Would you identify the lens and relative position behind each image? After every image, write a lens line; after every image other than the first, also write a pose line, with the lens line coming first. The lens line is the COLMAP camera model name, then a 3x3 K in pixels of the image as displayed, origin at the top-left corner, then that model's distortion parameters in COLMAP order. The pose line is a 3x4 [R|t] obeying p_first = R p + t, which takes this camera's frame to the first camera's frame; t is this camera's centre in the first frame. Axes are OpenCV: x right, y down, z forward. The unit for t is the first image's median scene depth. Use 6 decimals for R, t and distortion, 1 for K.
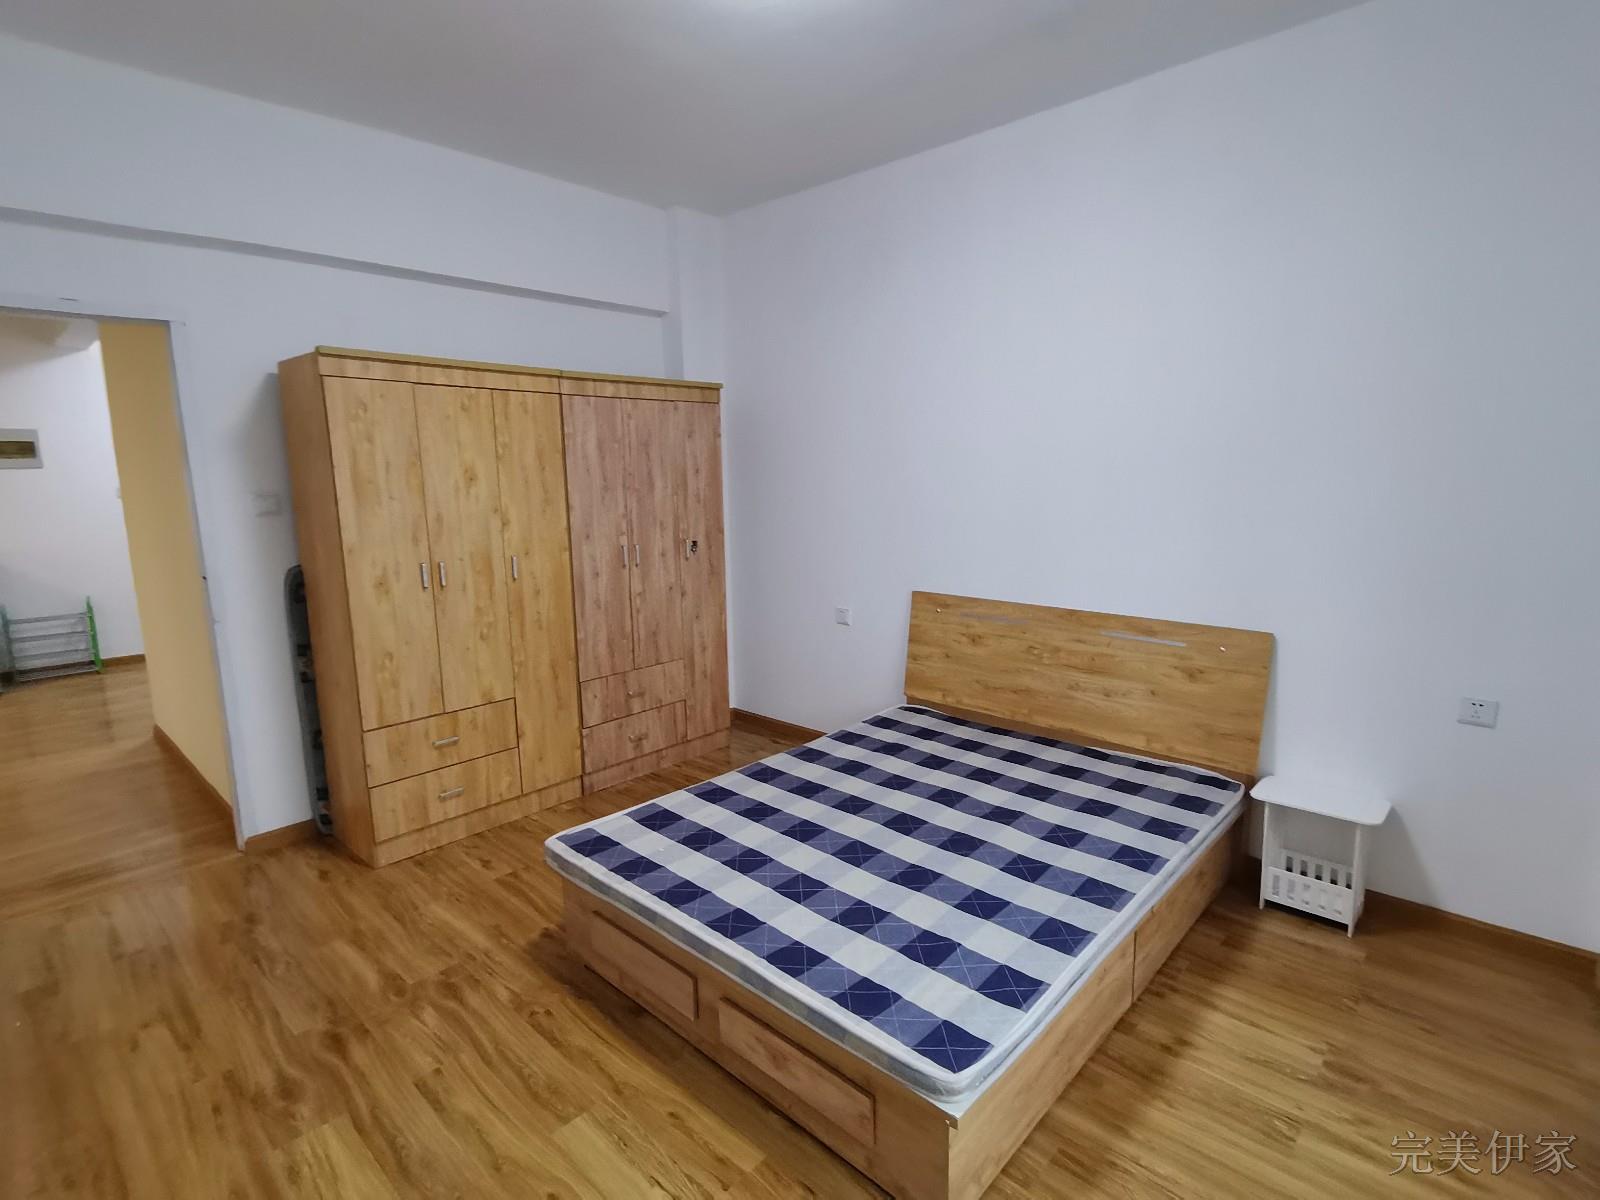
lens RADIAL K [[798.3, 0, 800.0], [0, 798.3, 600.0], [0, 0, 1]] dist [0.026515, 0.000054]
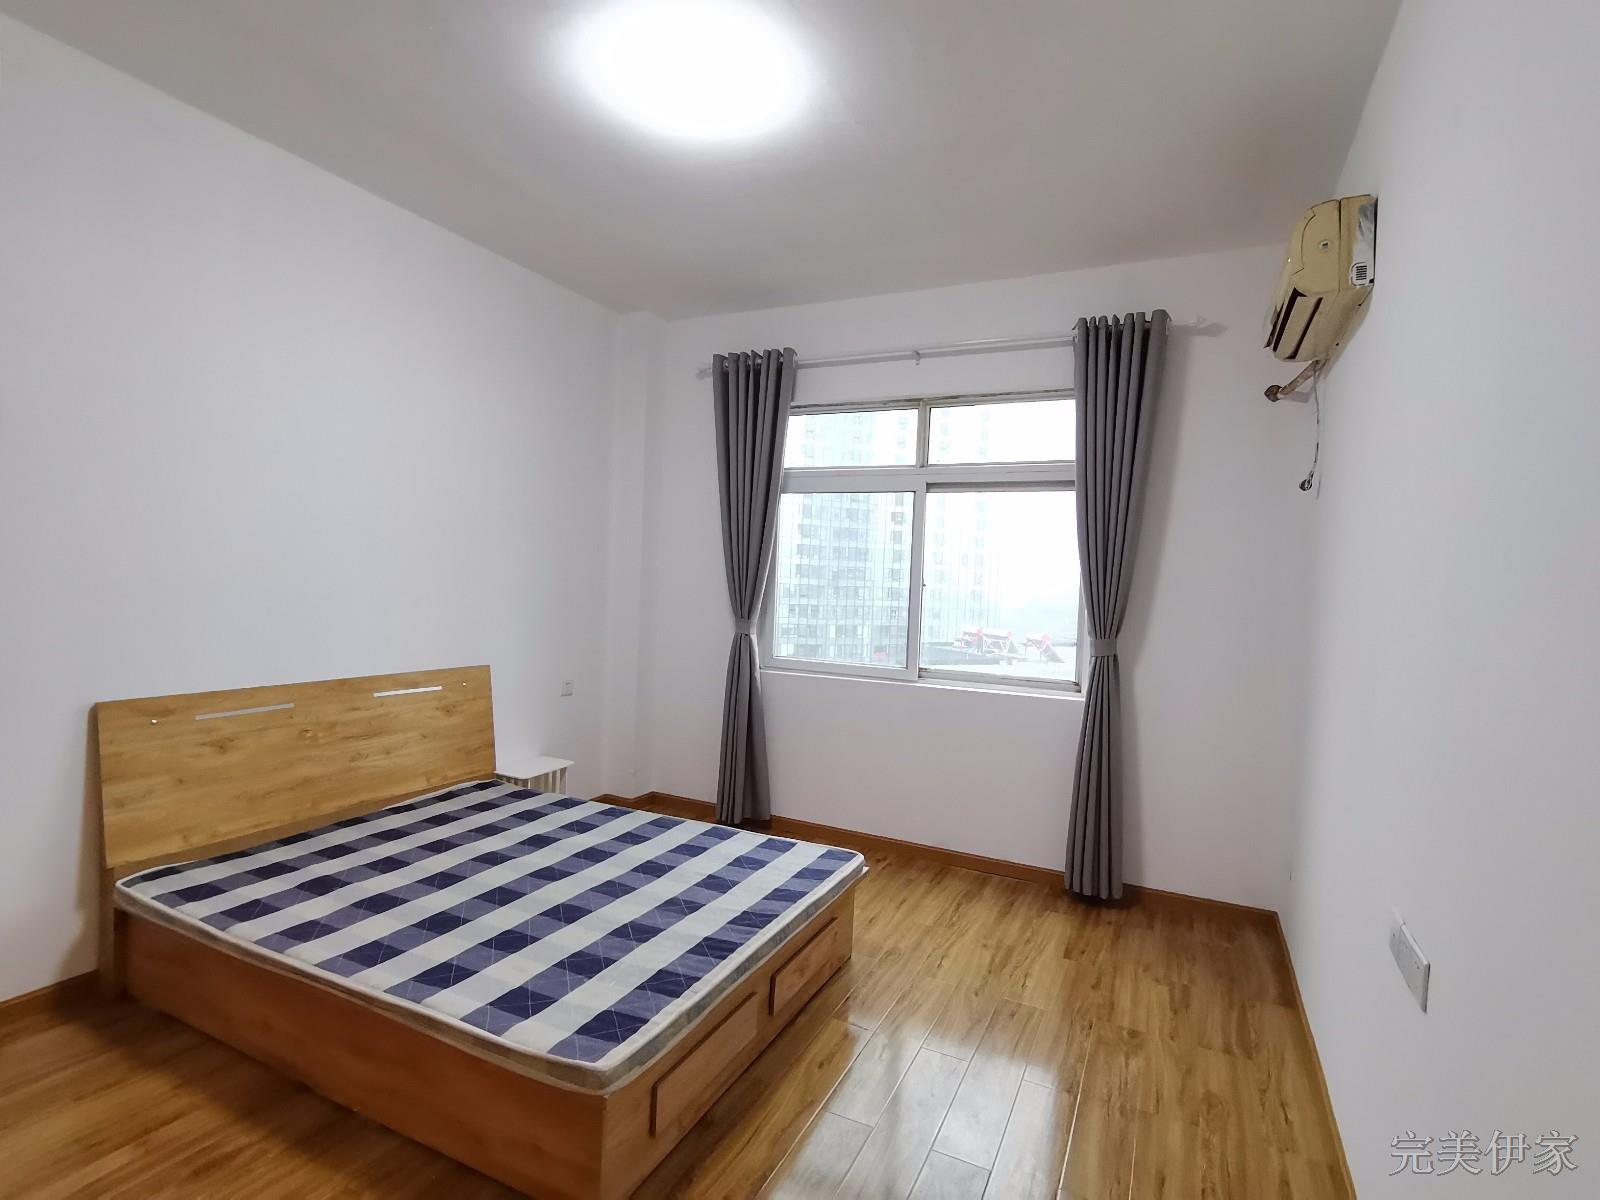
lens RADIAL K [[798.3, 0, 800.0], [0, 798.3, 600.0], [0, 0, 1]] dist [0.026515, 0.000054]
pose [[-0.293655, -0.024961, 0.955585, -0.788736], [0.121291, 0.990606, 0.063149, -0.081246], [-0.948185, 0.134448, -0.287869, 0.789226]]
